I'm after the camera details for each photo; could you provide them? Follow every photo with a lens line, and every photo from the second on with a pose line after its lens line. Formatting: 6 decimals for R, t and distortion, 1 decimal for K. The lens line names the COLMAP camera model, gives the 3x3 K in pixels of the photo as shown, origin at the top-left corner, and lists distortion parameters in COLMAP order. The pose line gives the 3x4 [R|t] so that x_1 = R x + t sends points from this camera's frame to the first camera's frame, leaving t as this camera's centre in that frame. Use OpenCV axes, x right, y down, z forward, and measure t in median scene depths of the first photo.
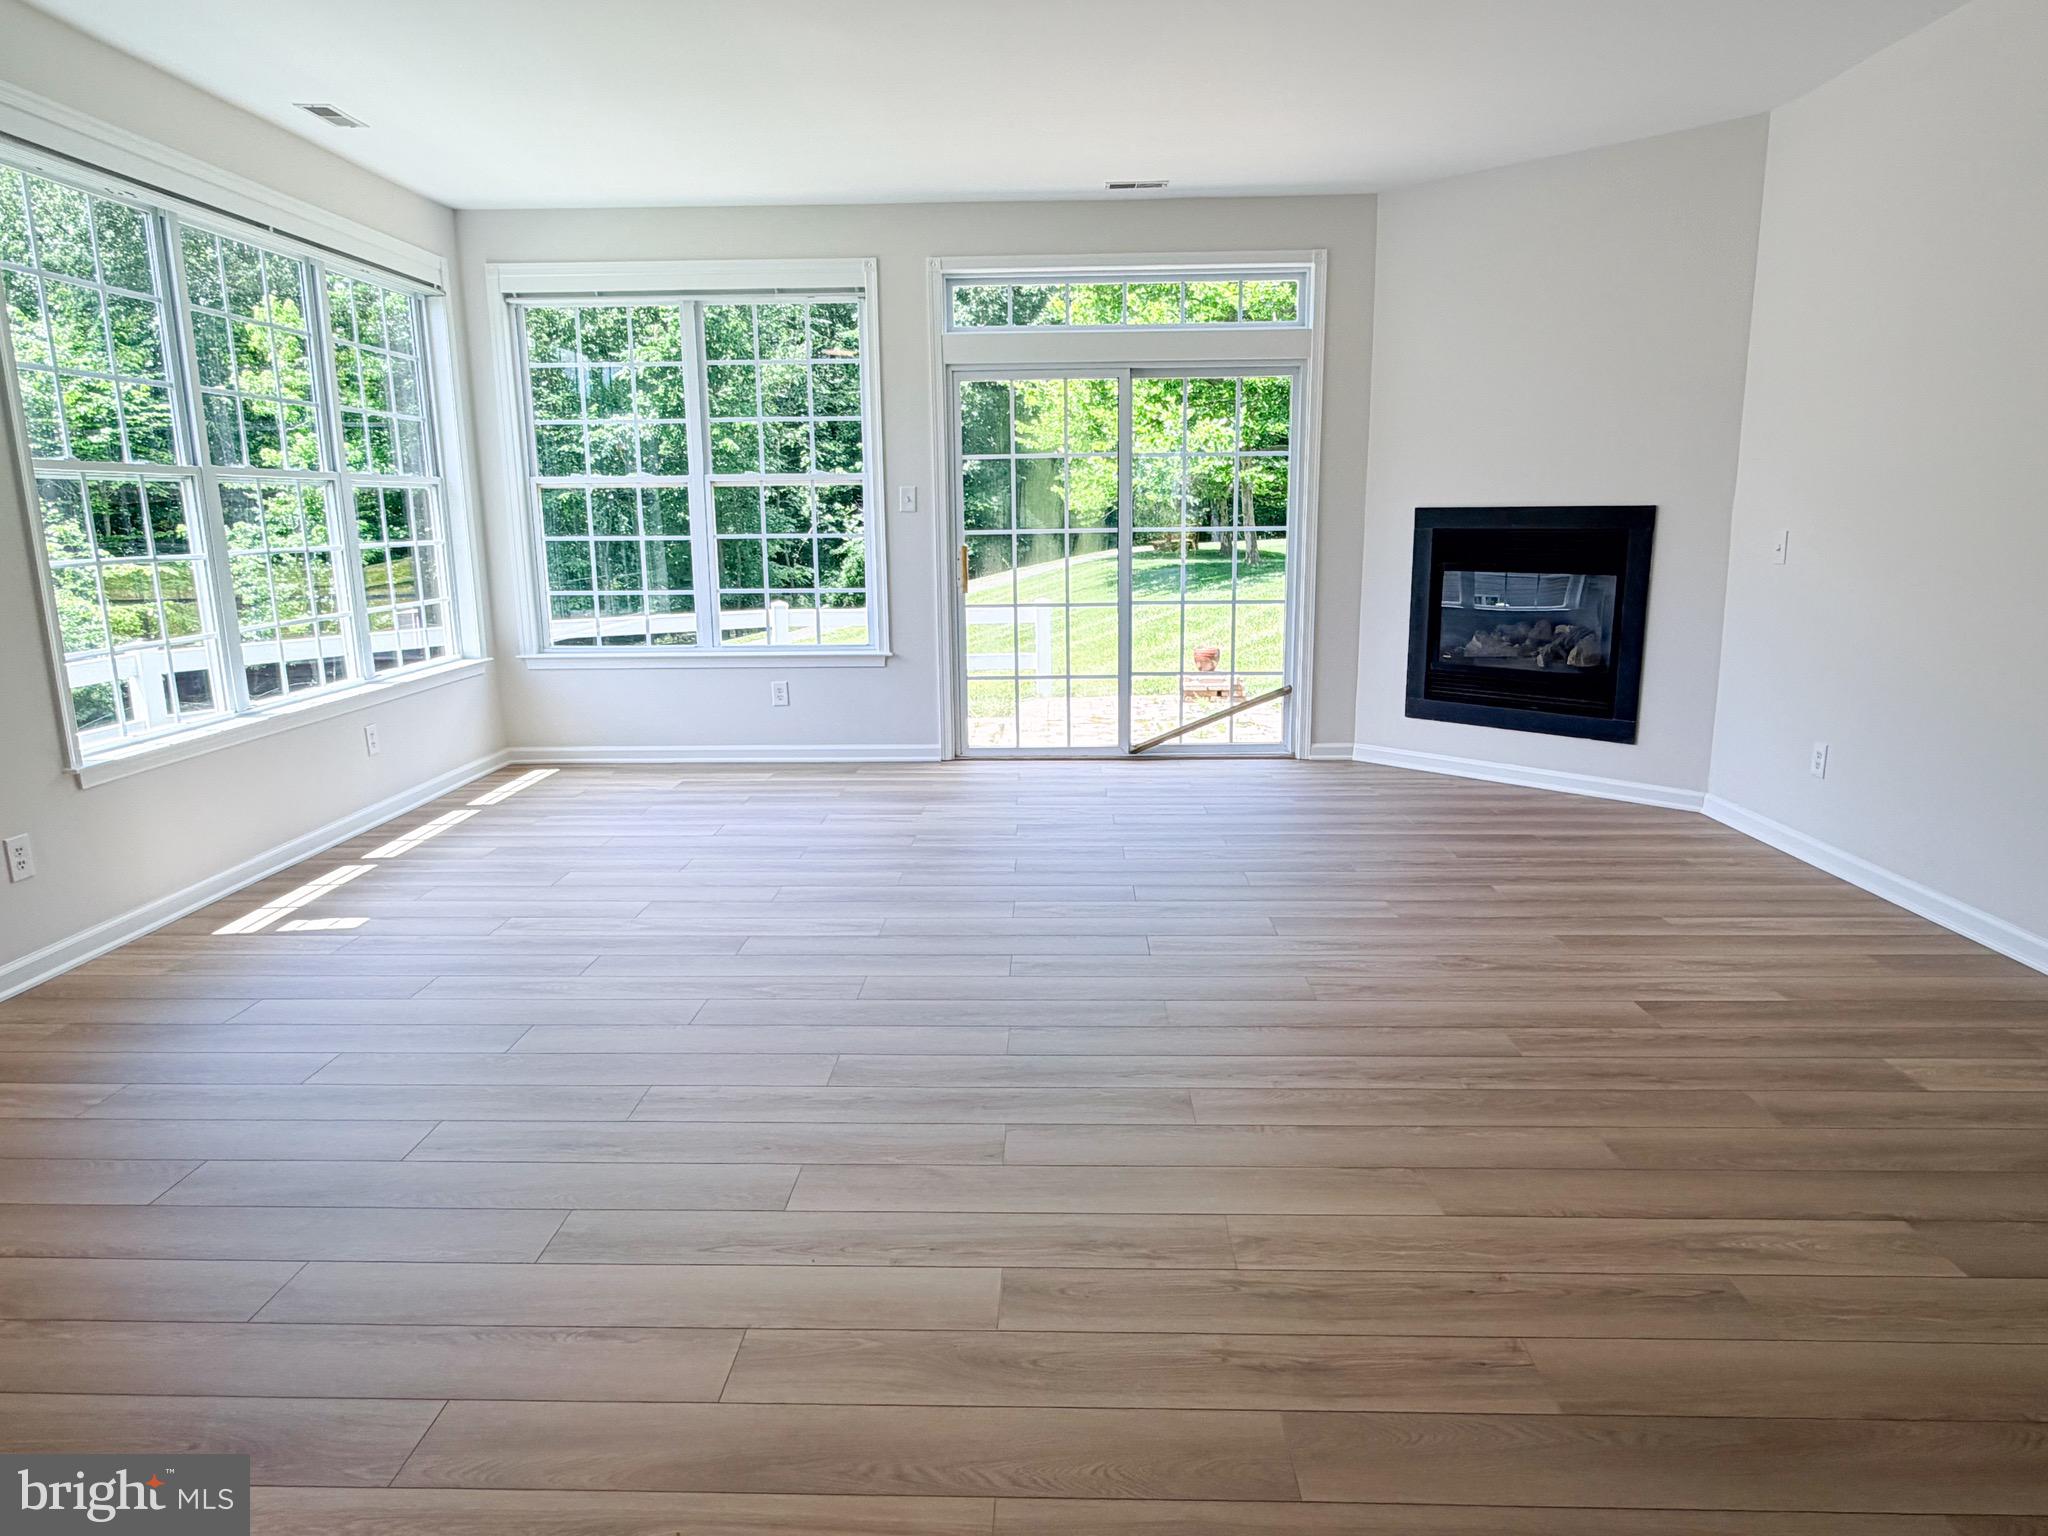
lens RADIAL K [[1289.0, 0, 1022.1], [0, 1289.0, 776.1], [0, 0, 1]] dist [0.000437, 0.001390]
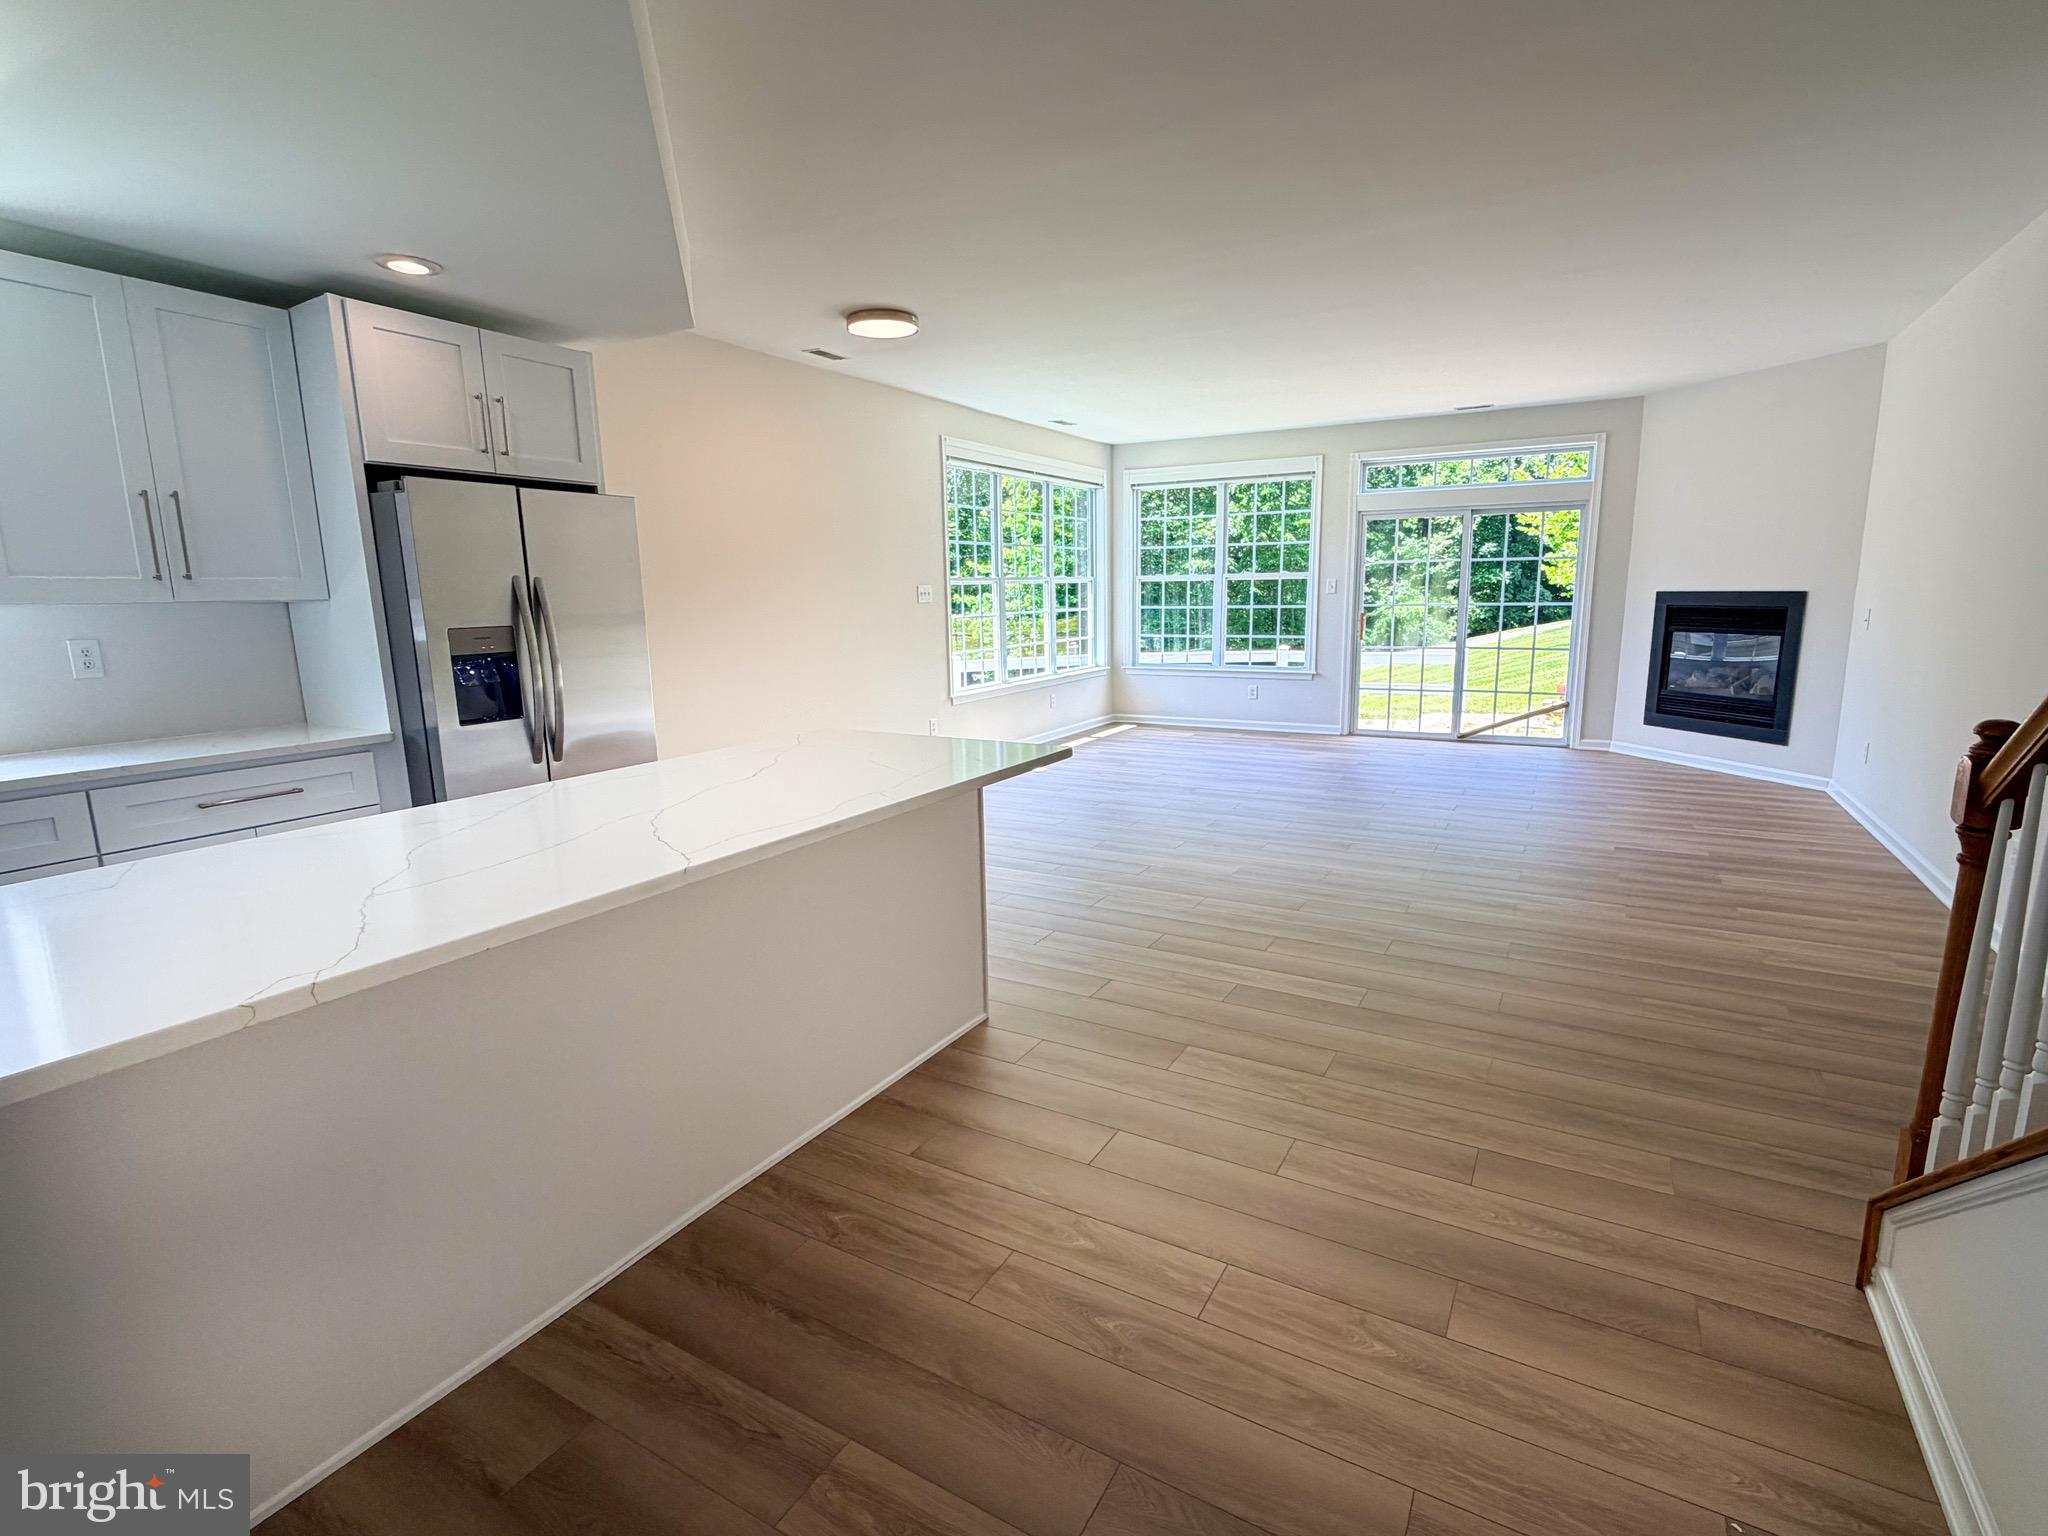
lens RADIAL K [[981.4, 0, 1024.0], [0, 981.4, 768.0], [0, 0, 1]] dist [0.001833, -0.000637]
pose [[0.880850, 0.082940, -0.466074, 0.192234], [-0.090302, 0.995893, 0.006559, 0.066110], [0.464704, 0.036310, 0.884722, -0.397898]]
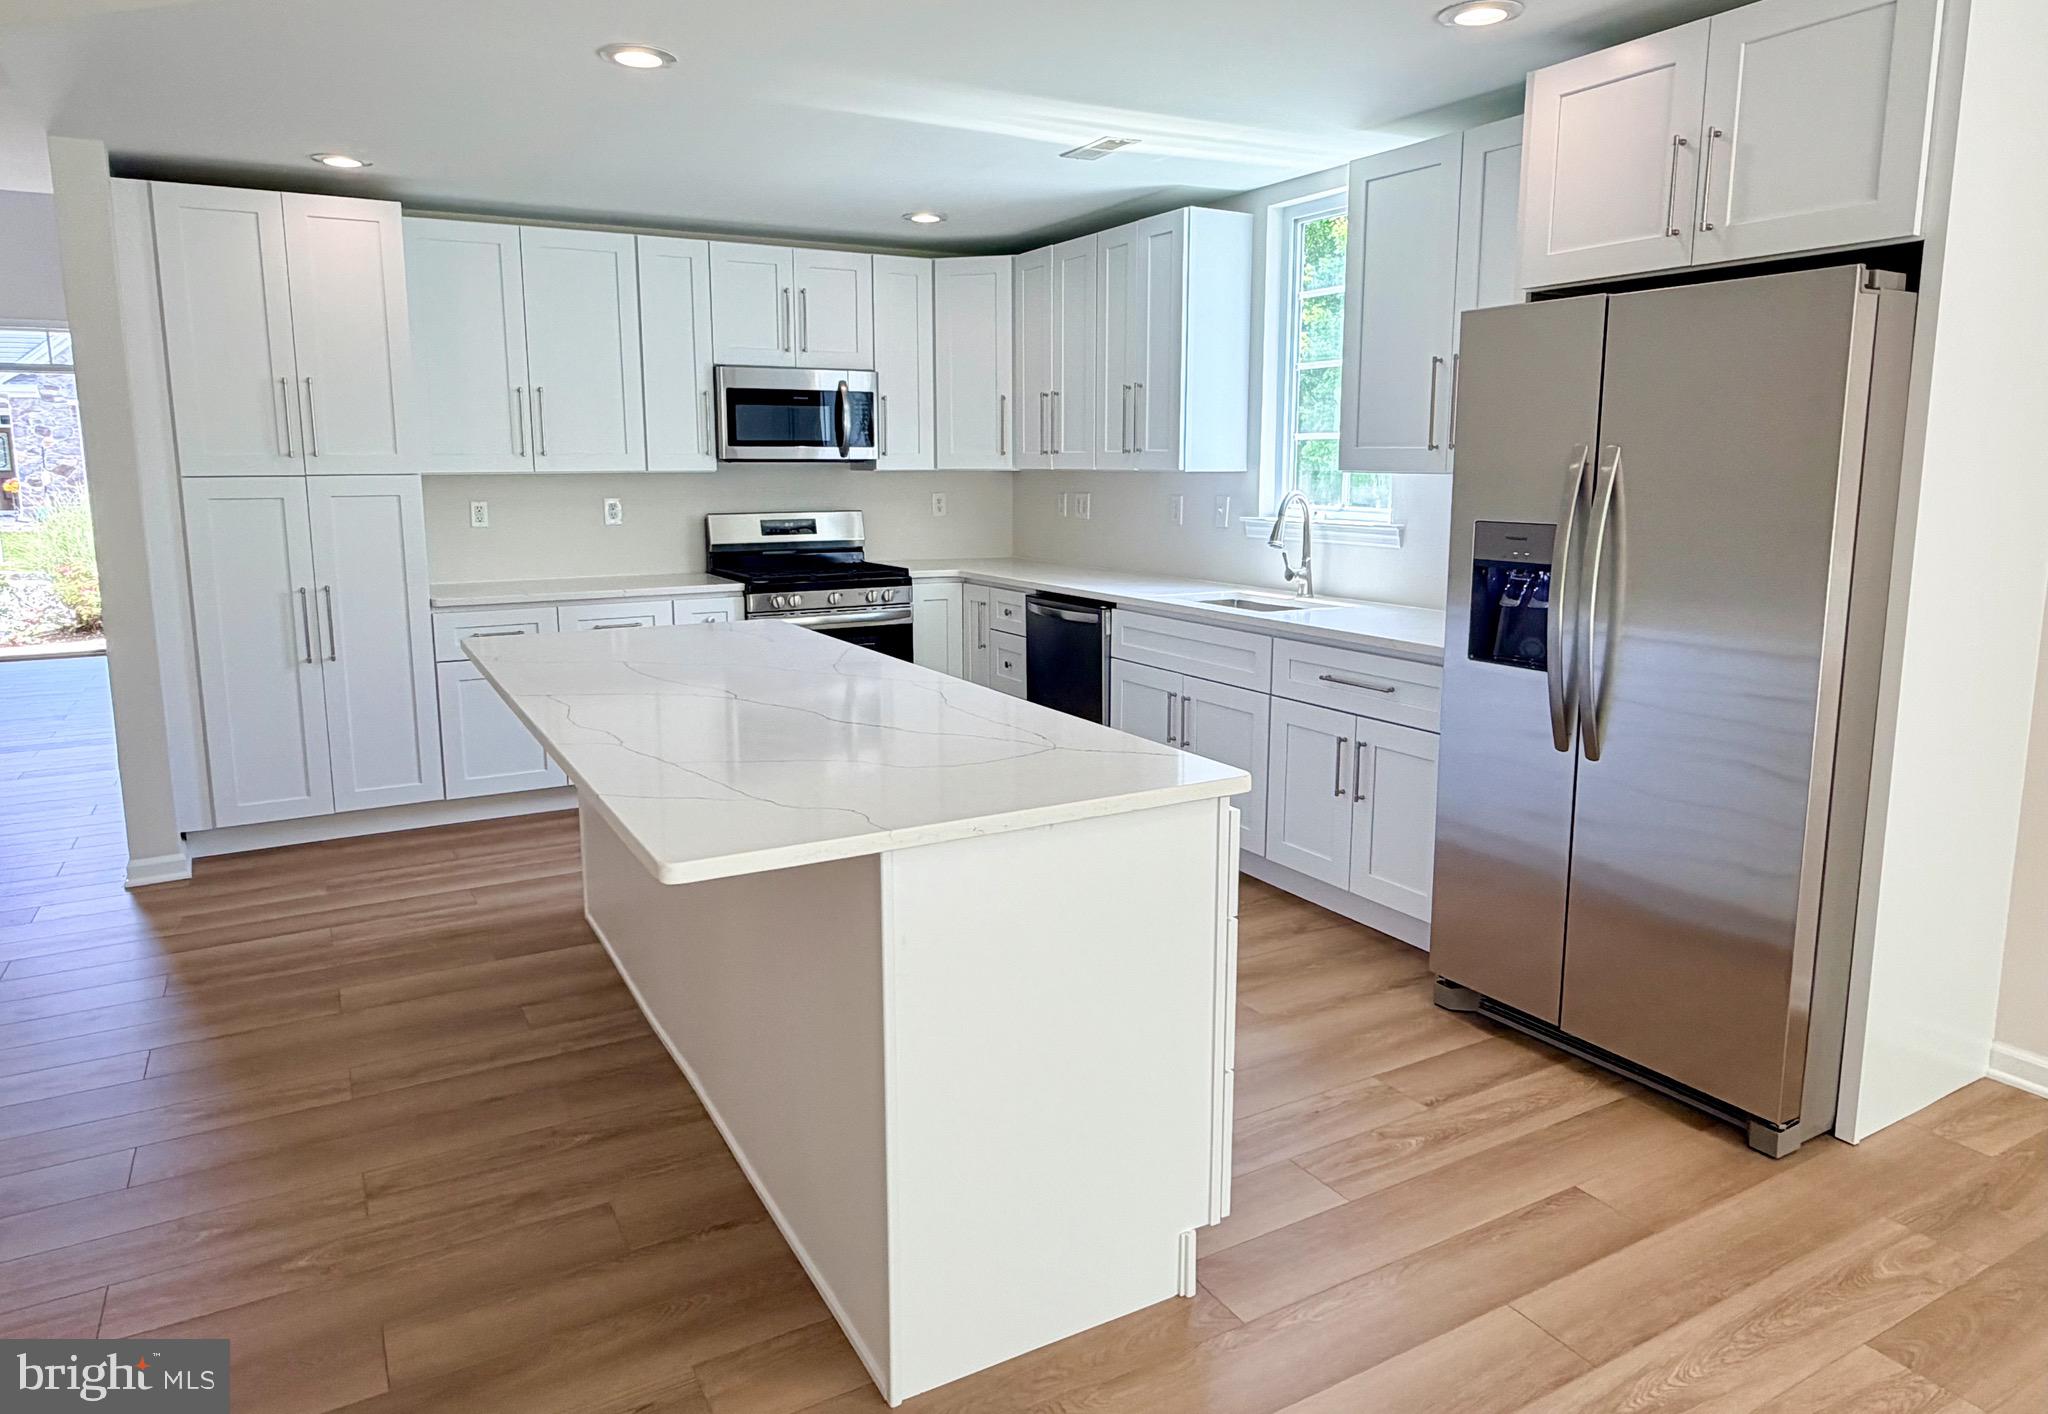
lens RADIAL K [[1287.9, 0, 1028.4], [0, 1287.9, 658.7], [0, 0, 1]] dist [-0.001398, 0.002170]
pose [[-0.851174, 0.095187, -0.516181, 0.068333], [-0.092357, 0.940915, 0.325806, -0.069329], [0.516695, 0.324991, -0.792090, 0.230236]]
